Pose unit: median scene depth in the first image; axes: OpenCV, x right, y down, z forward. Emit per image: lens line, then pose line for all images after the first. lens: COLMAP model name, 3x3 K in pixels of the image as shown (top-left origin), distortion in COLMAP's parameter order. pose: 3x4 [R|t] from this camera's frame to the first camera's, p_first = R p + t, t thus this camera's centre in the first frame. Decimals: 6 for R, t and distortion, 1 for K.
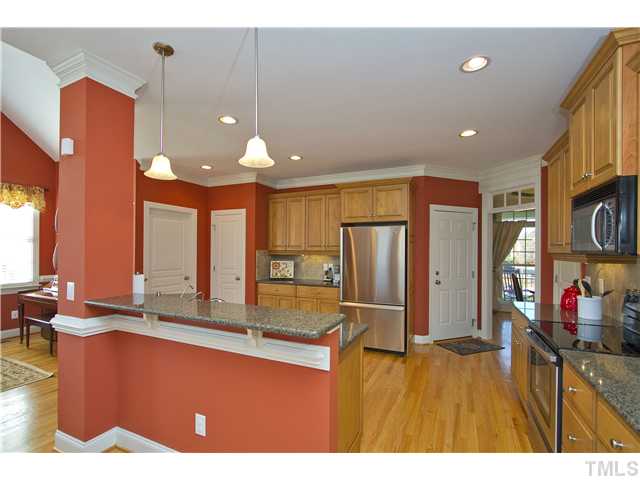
lens RADIAL K [[300.9, 0, 316.0], [0, 300.9, 249.2], [0, 0, 1]] dist [-0.004863, -0.000480]
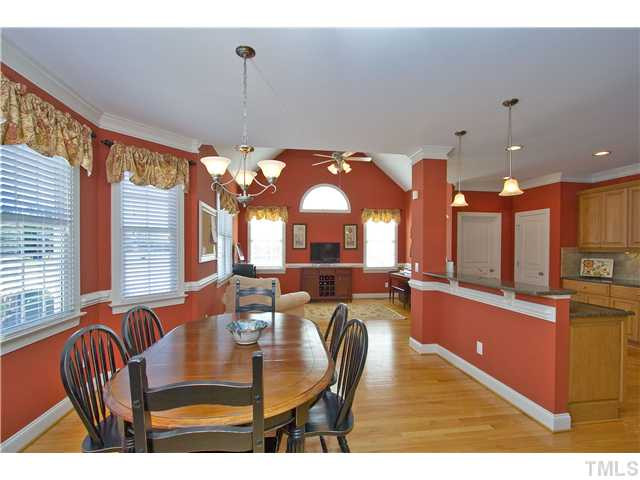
lens RADIAL K [[300.9, 0, 316.0], [0, 300.9, 249.2], [0, 0, 1]] dist [-0.004863, -0.000480]
pose [[0.549546, 0.002820, -0.835459, 0.199990], [0.000986, 0.999991, 0.004024, 0.004784], [0.835463, -0.003035, 0.549539, -0.272006]]
